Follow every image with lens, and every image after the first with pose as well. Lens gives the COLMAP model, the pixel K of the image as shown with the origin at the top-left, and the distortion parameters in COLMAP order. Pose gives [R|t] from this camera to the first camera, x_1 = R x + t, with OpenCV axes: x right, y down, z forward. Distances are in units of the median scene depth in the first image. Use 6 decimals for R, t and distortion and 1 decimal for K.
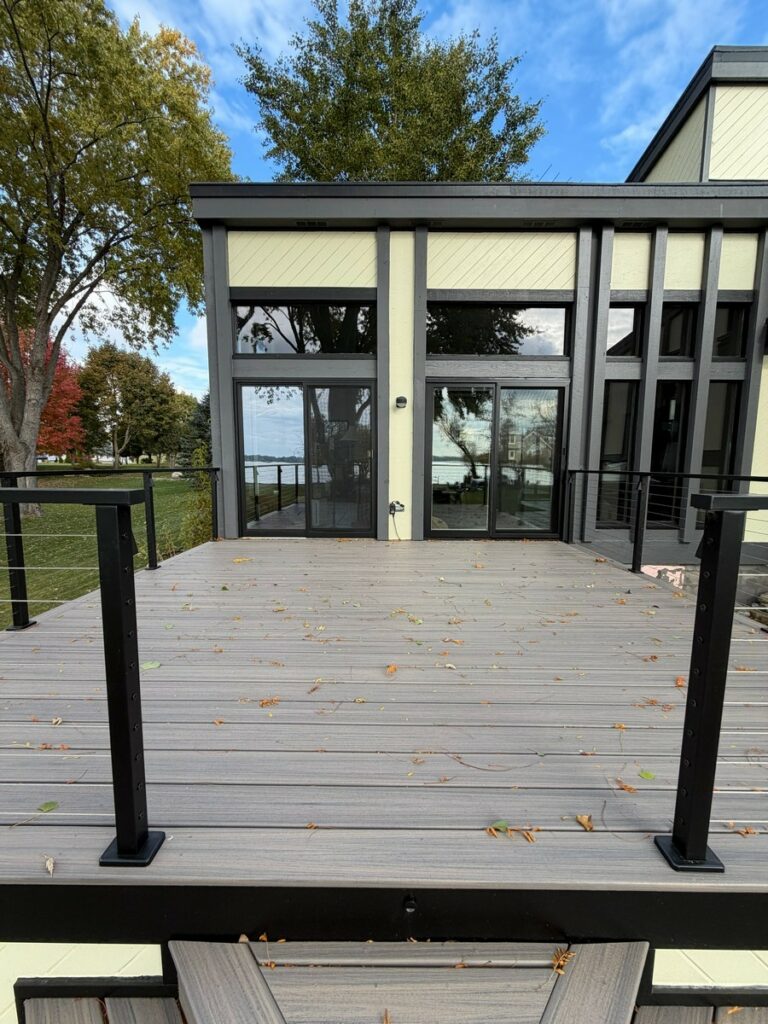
lens RADIAL K [[404.8, 0, 384.0], [0, 404.8, 512.0], [0, 0, 1]] dist [-0.000956, 0.000245]
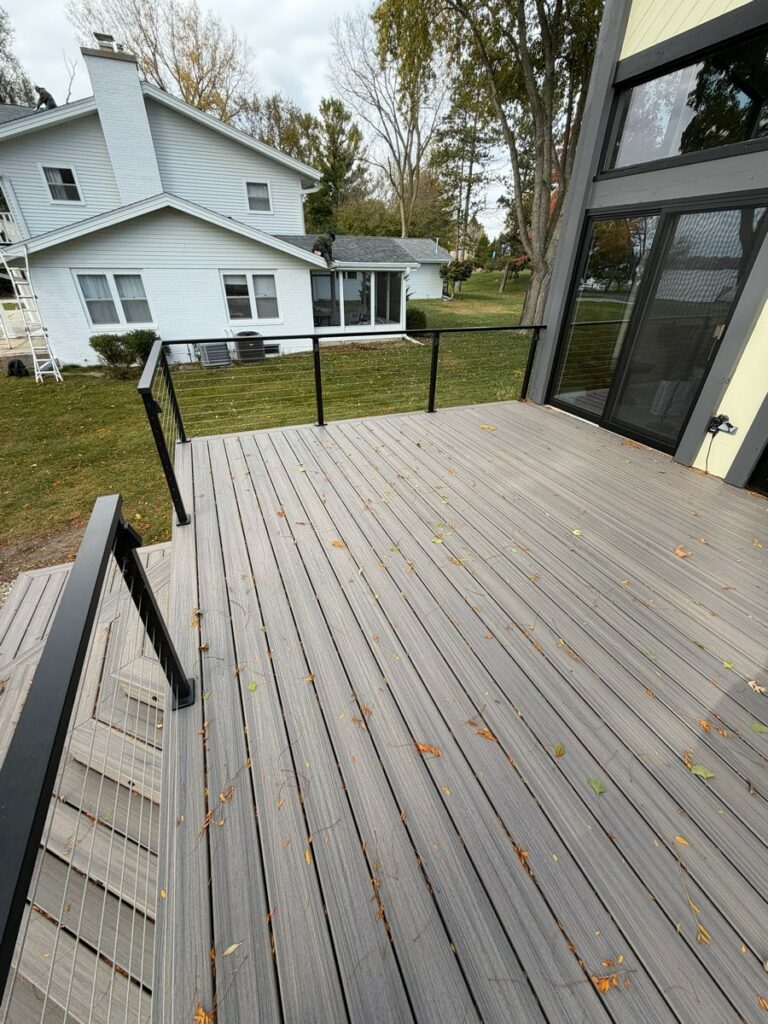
lens RADIAL K [[404.8, 0, 384.0], [0, 404.8, 512.0], [0, 0, 1]] dist [-0.000956, 0.000245]
pose [[0.390443, 0.485949, -0.781926, 0.397171], [-0.123053, 0.869266, 0.478784, -0.134788], [0.912366, -0.090719, 0.399197, 0.229604]]
